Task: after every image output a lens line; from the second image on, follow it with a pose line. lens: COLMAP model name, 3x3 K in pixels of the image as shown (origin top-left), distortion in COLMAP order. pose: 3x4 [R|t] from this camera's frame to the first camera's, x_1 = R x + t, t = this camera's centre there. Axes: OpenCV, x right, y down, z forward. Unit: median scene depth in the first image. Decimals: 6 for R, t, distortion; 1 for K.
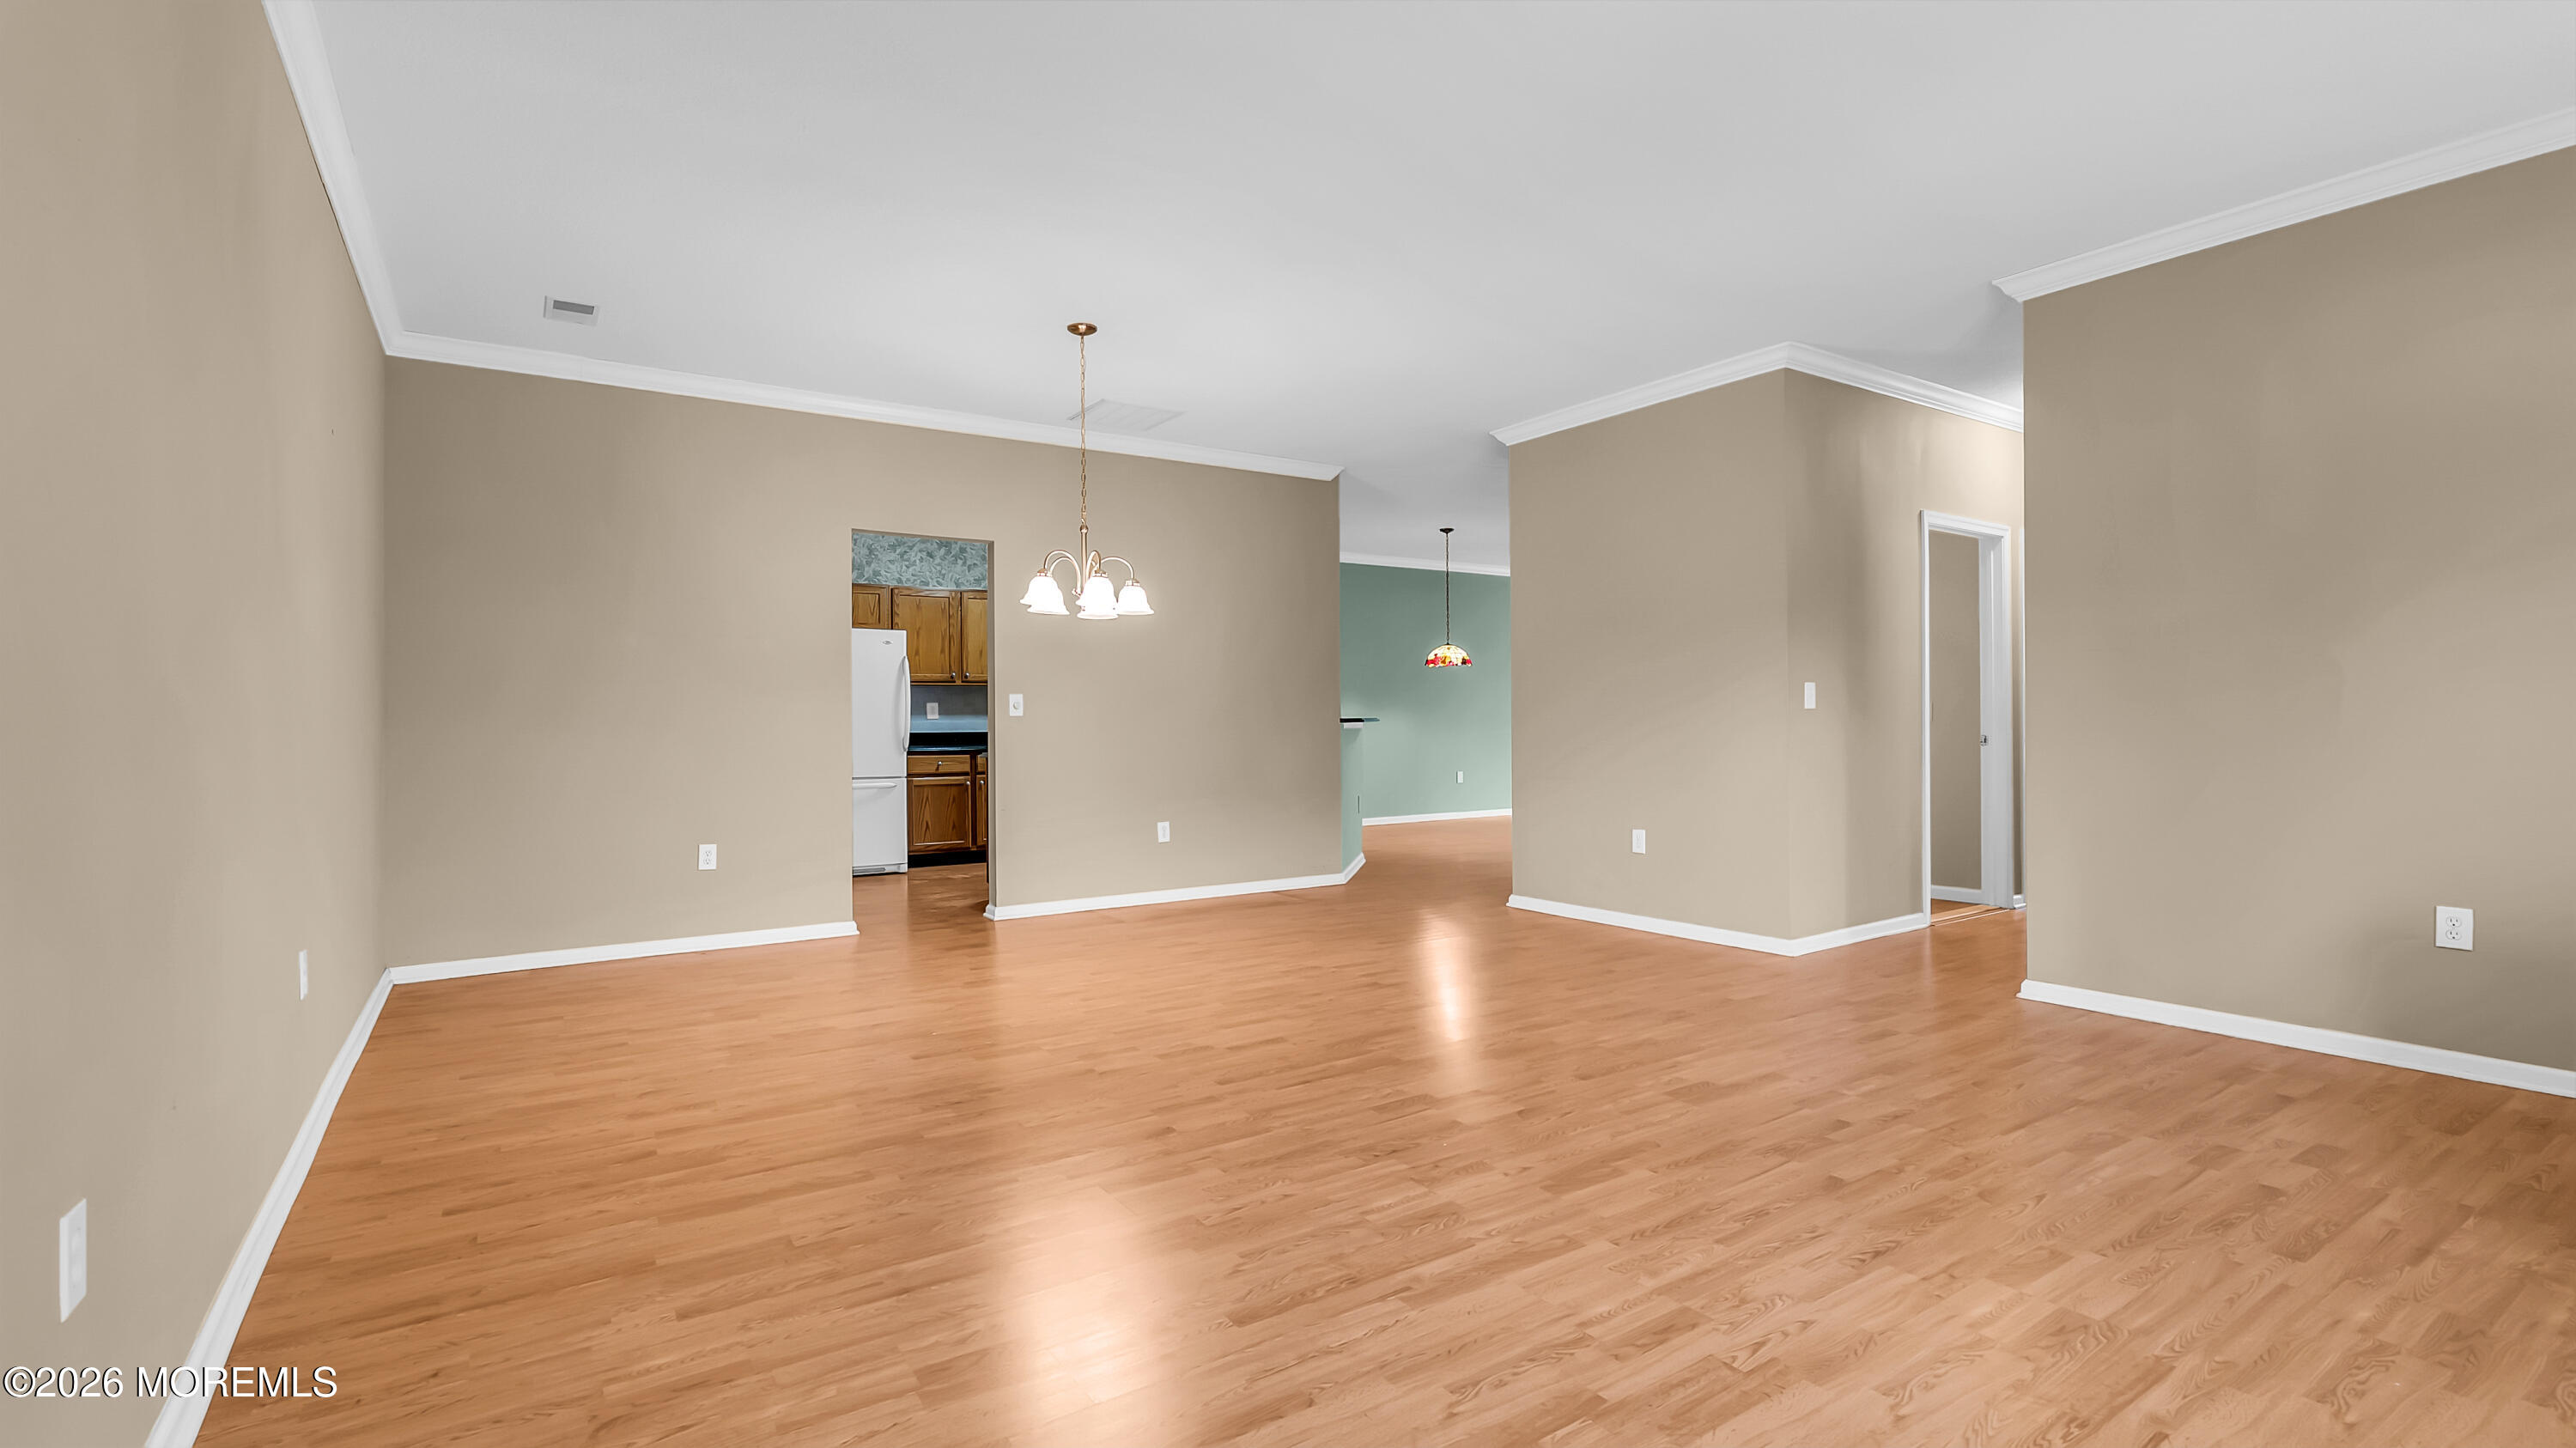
lens RADIAL K [[1175.0, 0, 1289.0], [0, 1175.0, 723.3], [0, 0, 1]] dist [-0.000965, 0.000525]
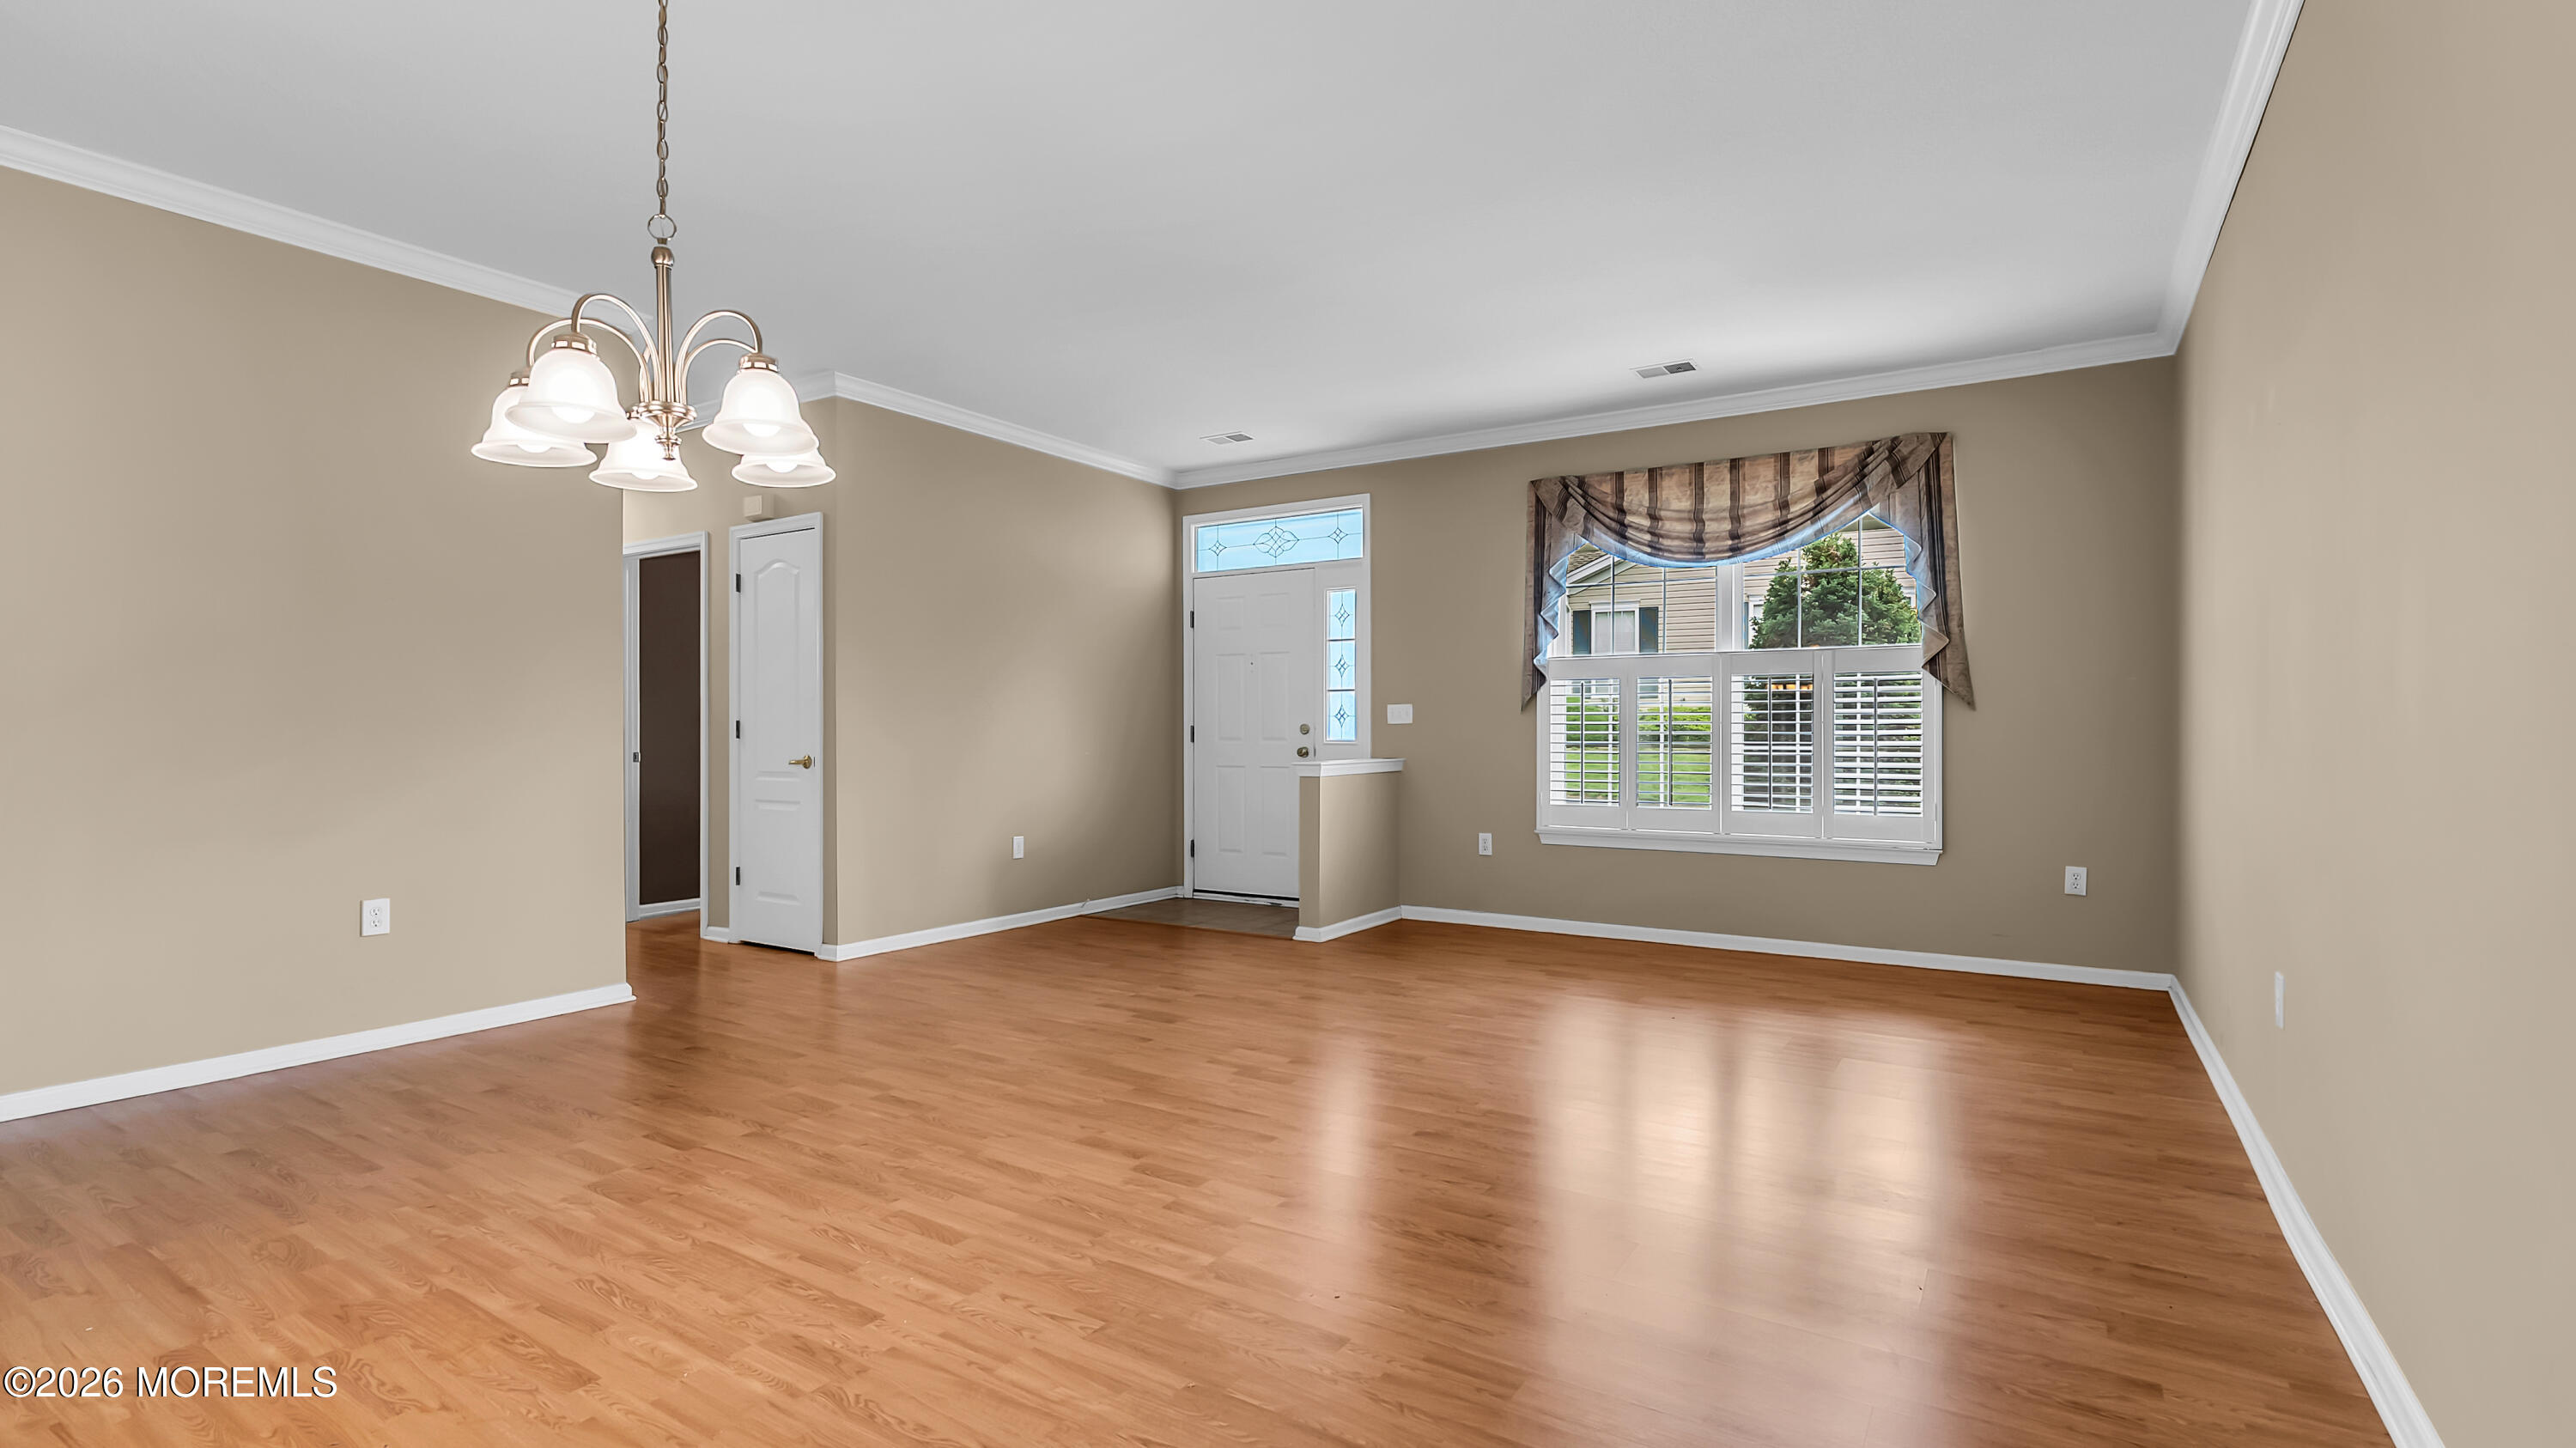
lens RADIAL K [[1175.0, 0, 1283.8], [0, 1175.0, 729.1], [0, 0, 1]] dist [-0.000965, 0.000525]
pose [[-0.402070, 0.008990, 0.915565, -0.871490], [0.002494, 0.999959, -0.008723, 0.002645], [-0.915605, -0.001224, -0.402076, 1.333807]]
